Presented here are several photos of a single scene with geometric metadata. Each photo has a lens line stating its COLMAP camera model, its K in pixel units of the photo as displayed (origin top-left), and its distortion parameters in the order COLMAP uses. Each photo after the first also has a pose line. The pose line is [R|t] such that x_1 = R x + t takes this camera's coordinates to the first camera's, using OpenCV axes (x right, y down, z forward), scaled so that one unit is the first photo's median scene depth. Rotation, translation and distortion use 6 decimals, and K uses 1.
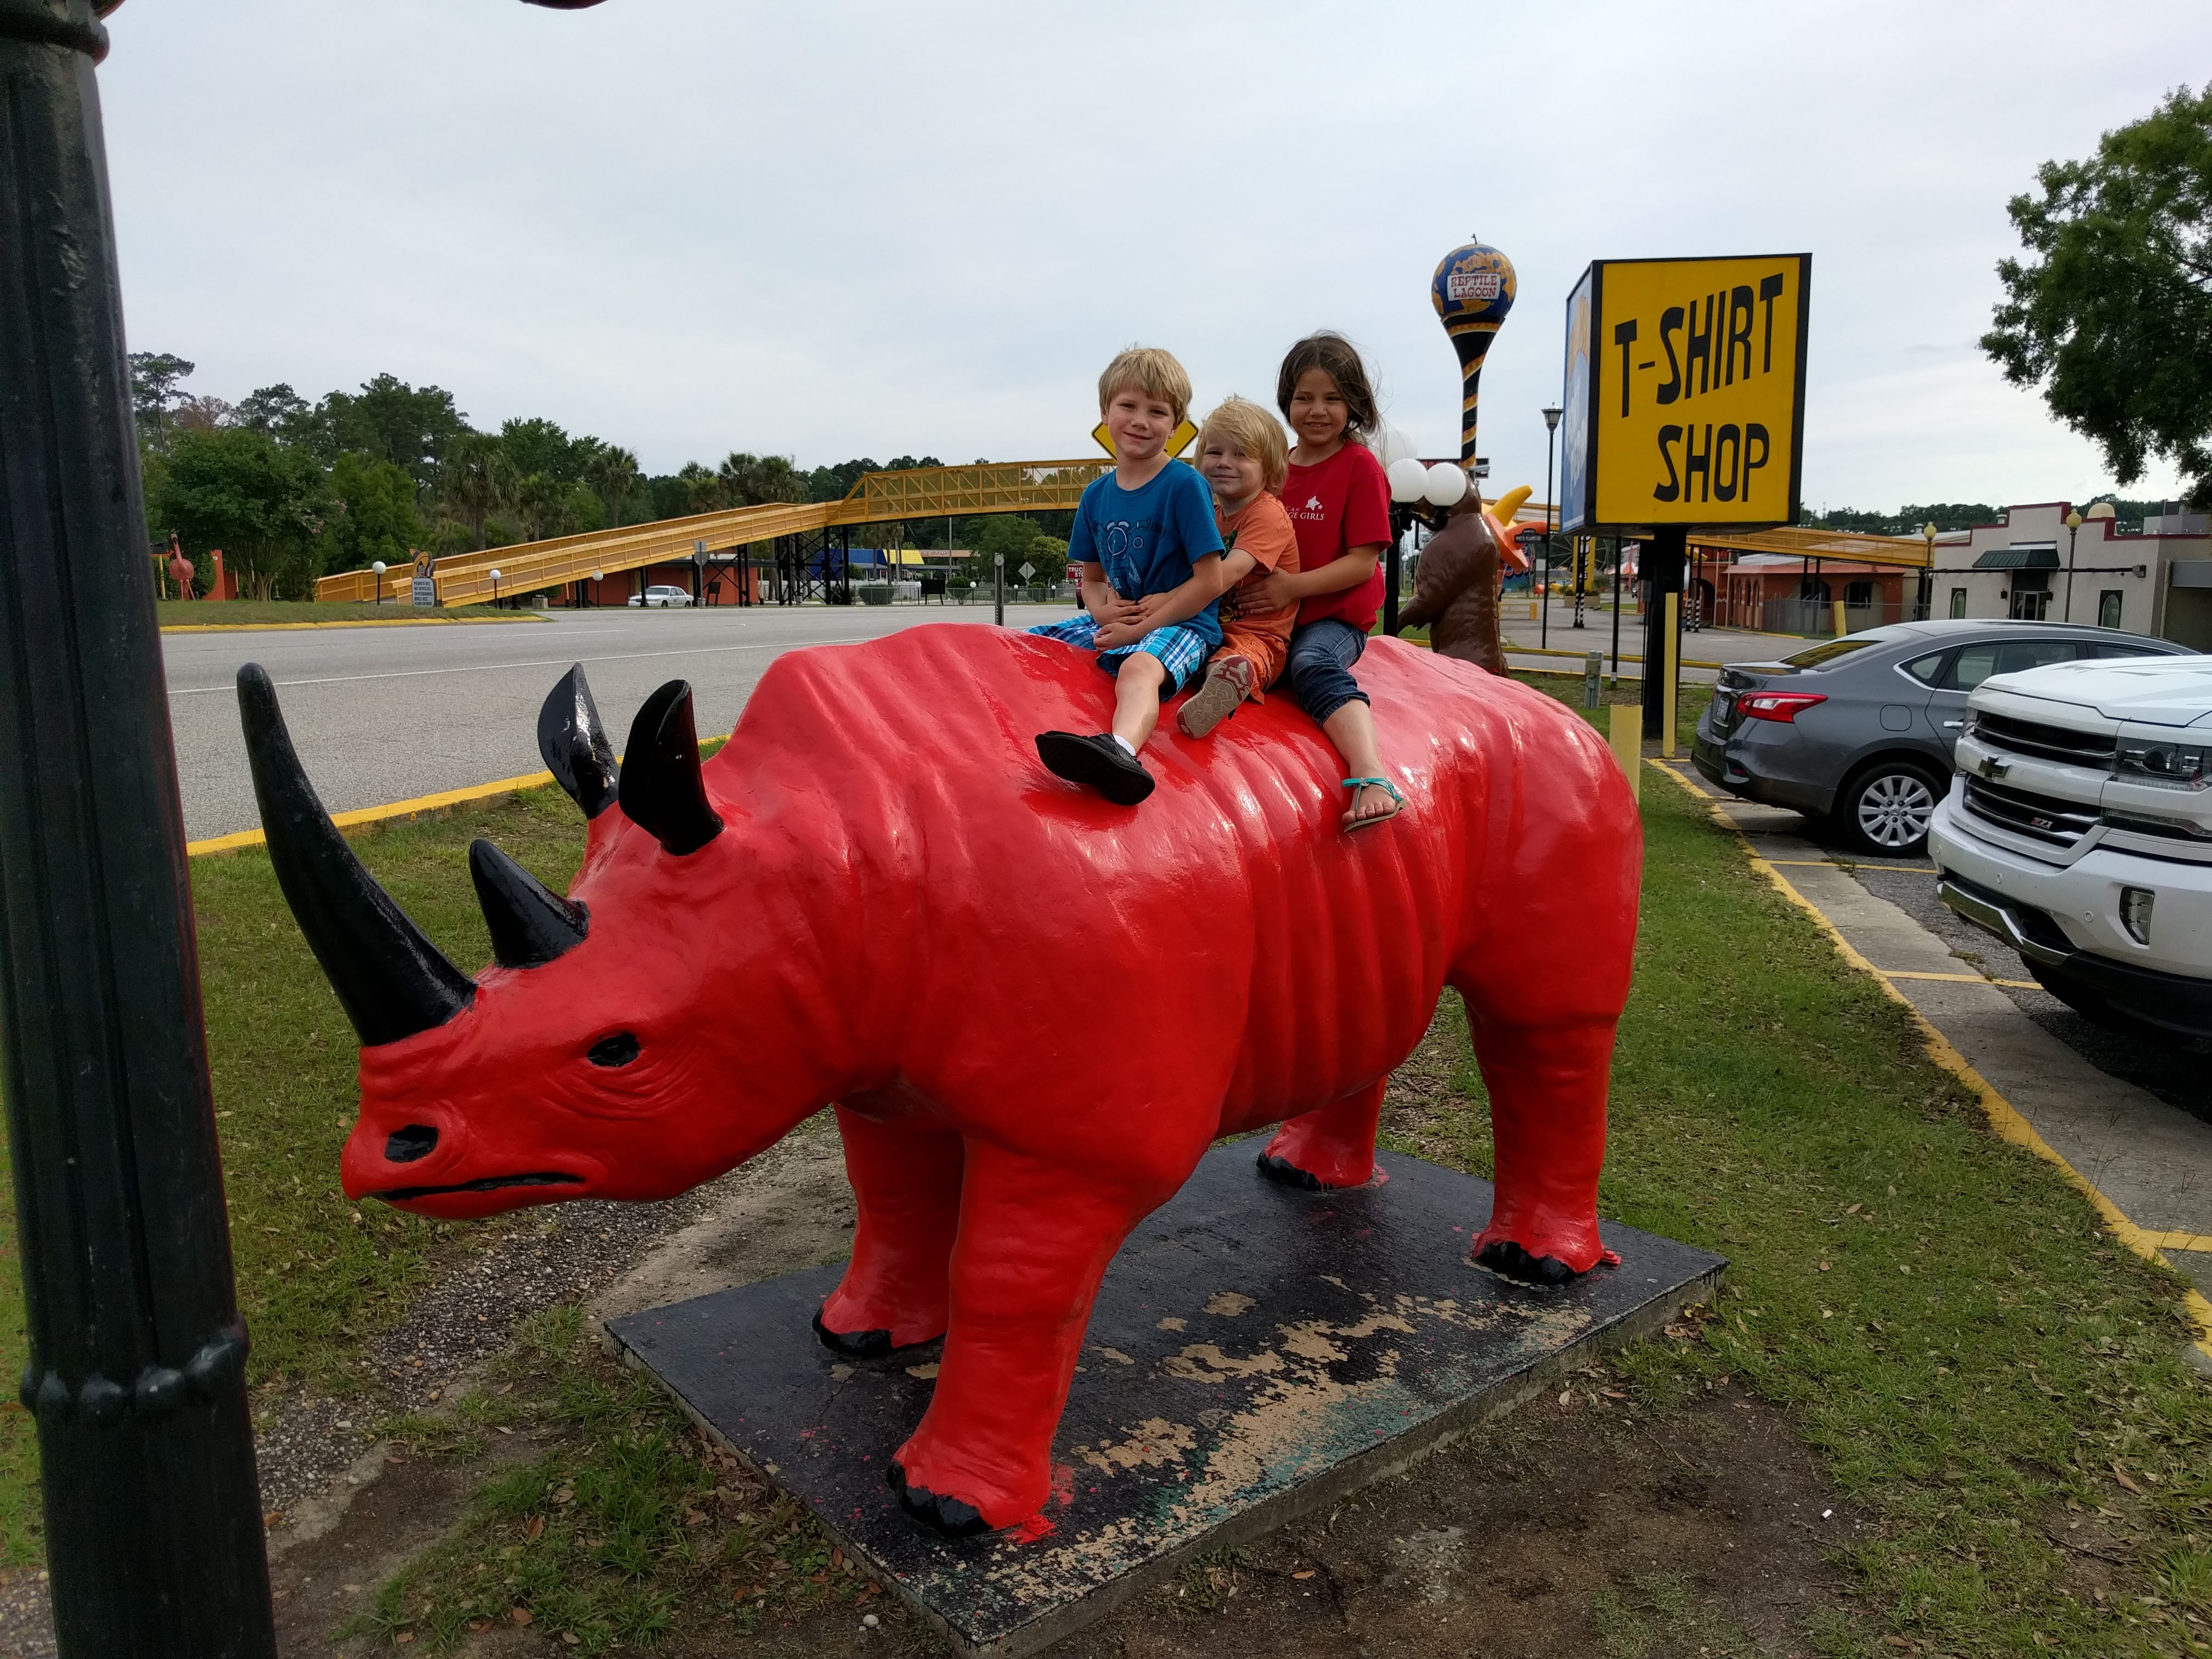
lens RADIAL K [[1700.5, 0, 1110.5], [0, 1700.5, 832.3], [0, 0, 1]] dist [-0.017386, 0.035222]
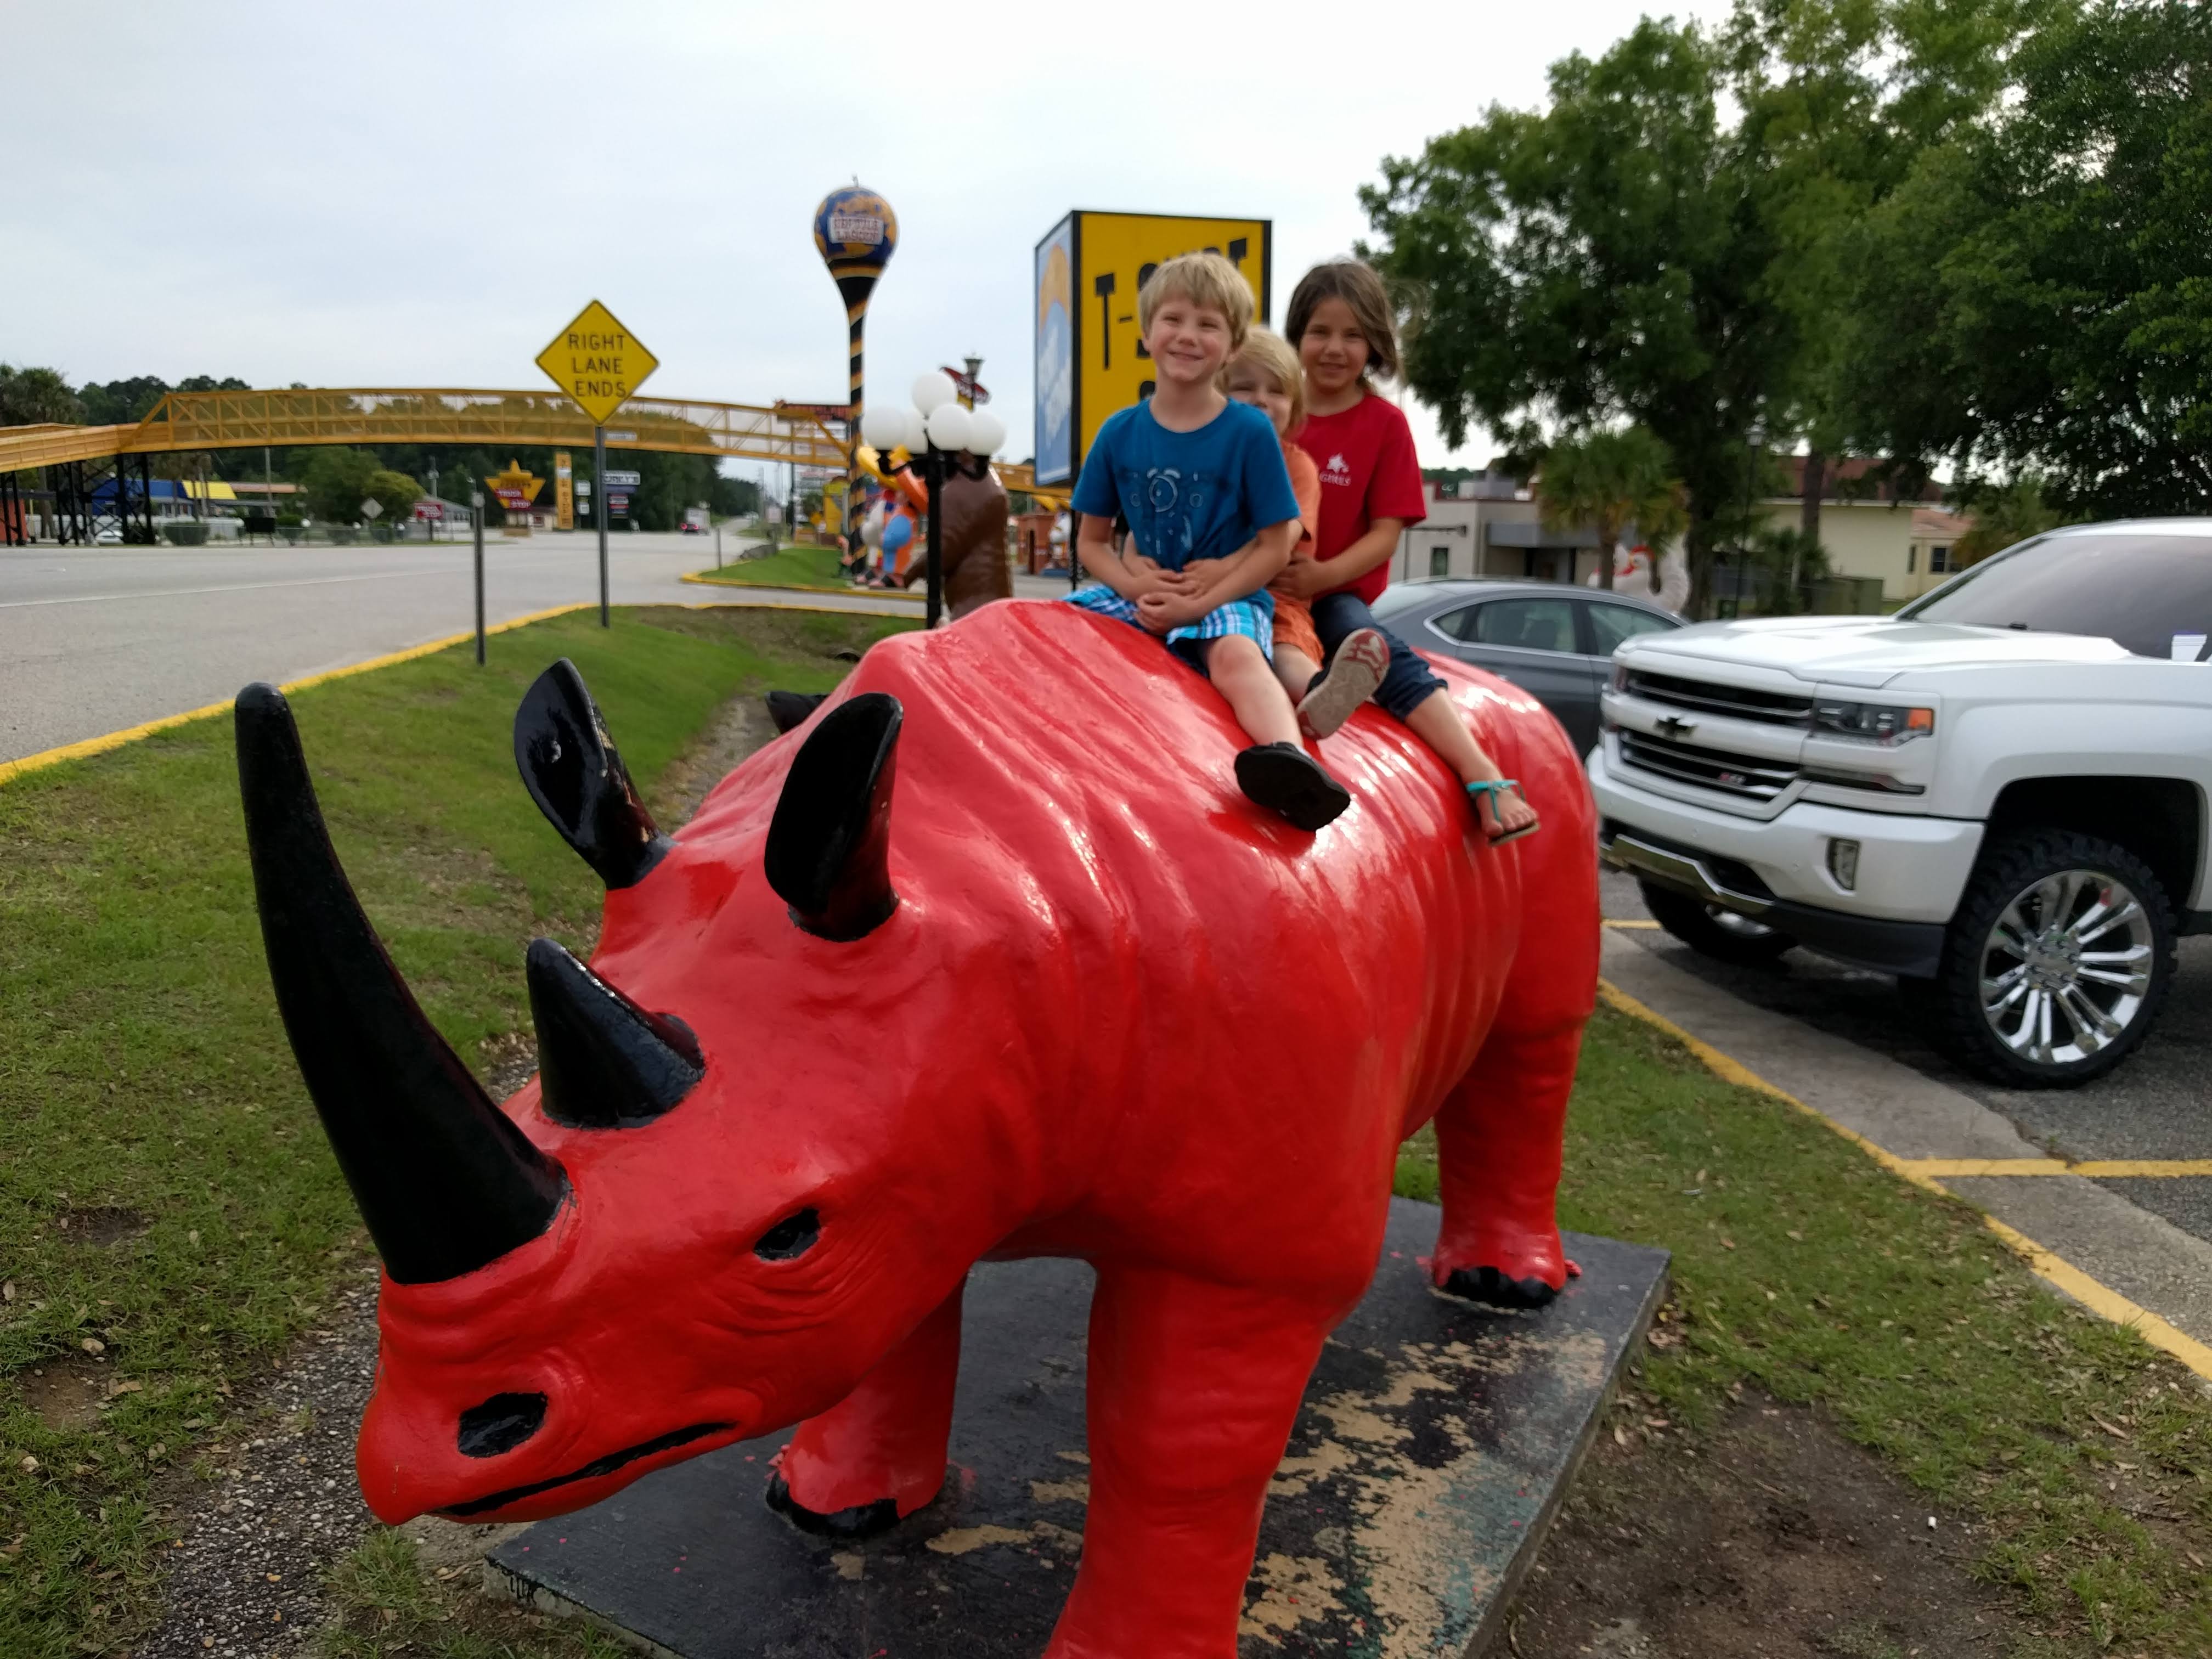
lens RADIAL K [[1700.5, 0, 1089.1], [0, 1700.5, 833.4], [0, 0, 1]] dist [-0.017386, 0.035222]
pose [[0.933743, -0.047975, 0.354715, -0.272028], [0.036648, 0.998583, 0.038588, -0.036431], [-0.356064, -0.023031, 0.934178, 0.210326]]
